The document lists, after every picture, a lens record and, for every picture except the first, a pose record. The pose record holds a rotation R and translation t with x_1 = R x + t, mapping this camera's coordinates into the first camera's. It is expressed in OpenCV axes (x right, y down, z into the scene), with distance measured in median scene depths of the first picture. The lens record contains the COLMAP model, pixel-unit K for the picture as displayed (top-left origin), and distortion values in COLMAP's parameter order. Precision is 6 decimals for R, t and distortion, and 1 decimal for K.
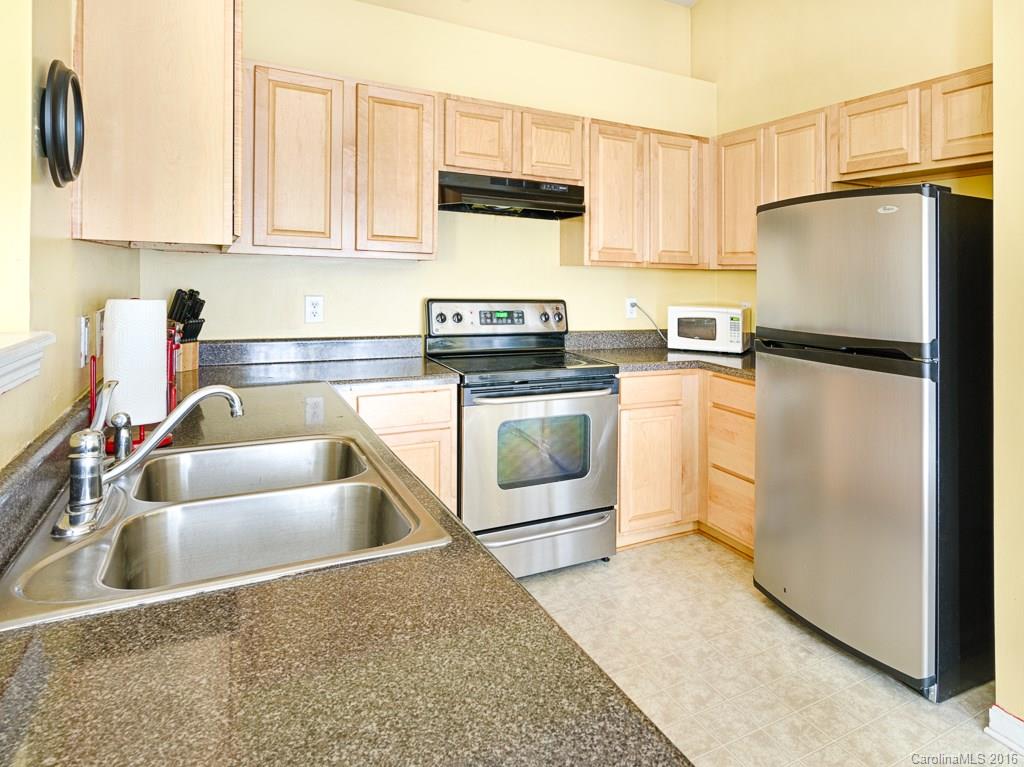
lens RADIAL K [[687.1, 0, 598.5], [0, 687.1, 288.1], [0, 0, 1]] dist [-0.001466, 0.003870]
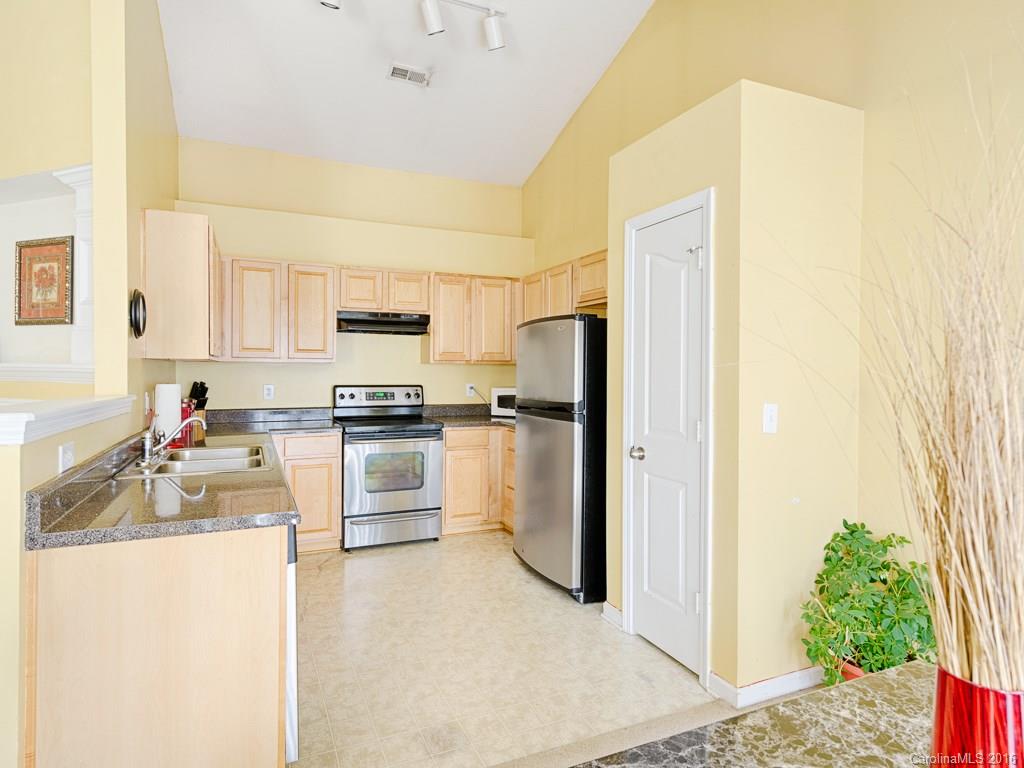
lens RADIAL K [[583.6, 0, 467.4], [0, 583.6, 368.8], [0, 0, 1]] dist [0.018139, -0.002451]
pose [[0.988962, -0.022568, -0.146438, 0.295985], [0.019412, 0.999548, -0.022946, 0.014858], [0.146890, 0.019850, 0.988954, -0.386543]]
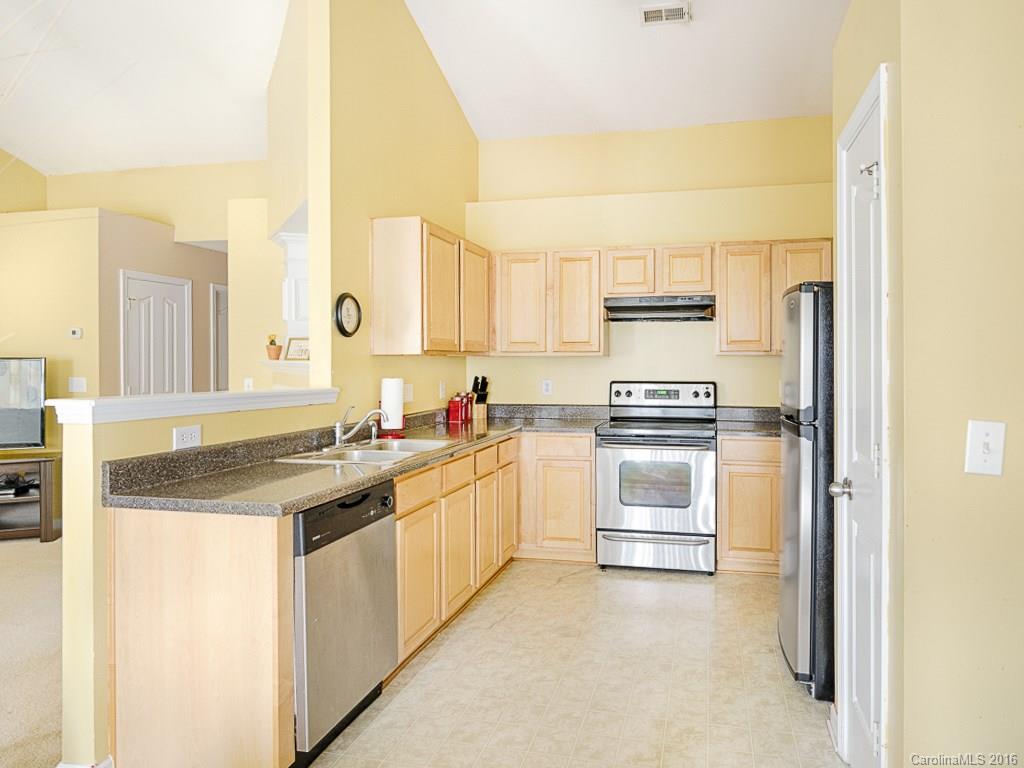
lens RADIAL K [[657.7, 0, 553.0], [0, 657.7, 354.3], [0, 0, 1]] dist [0.003383, 0.002114]
pose [[0.721364, -0.036694, -0.691584, 0.686101], [0.008842, 0.999002, -0.043783, 0.019722], [0.692500, 0.025469, 0.720968, -0.138743]]
